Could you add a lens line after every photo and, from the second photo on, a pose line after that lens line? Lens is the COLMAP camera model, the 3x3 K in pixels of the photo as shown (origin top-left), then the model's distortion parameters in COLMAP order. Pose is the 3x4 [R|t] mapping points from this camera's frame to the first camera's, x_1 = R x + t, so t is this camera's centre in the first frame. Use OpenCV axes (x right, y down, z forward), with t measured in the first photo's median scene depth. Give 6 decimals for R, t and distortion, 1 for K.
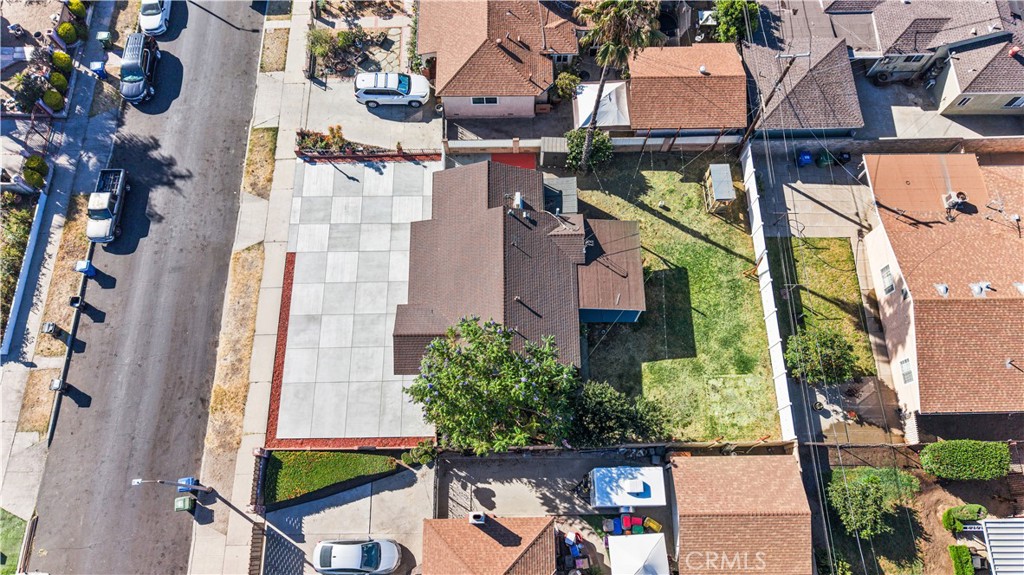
lens RADIAL K [[687.0, 0, 512.7], [0, 687.0, 294.1], [0, 0, 1]] dist [0.019001, -0.020137]
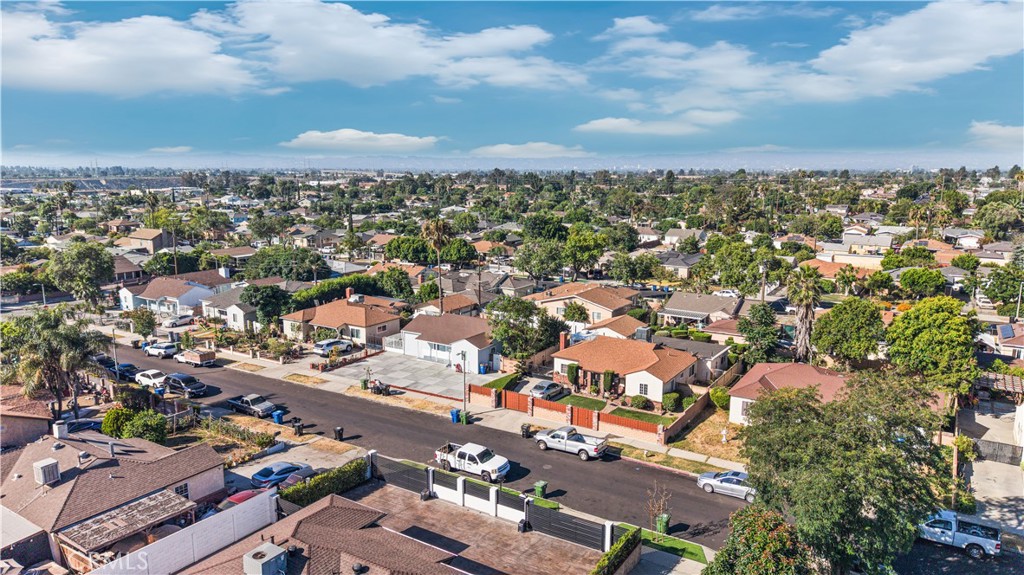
lens RADIAL K [[687.0, 0, 512.7], [0, 687.0, 294.1], [0, 0, 1]] dist [0.019001, -0.020137]
pose [[0.548308, -0.152839, 0.822192, -1.422642], [0.786992, 0.426828, -0.445489, 0.830450], [-0.282847, 0.891324, 0.354316, 0.137504]]
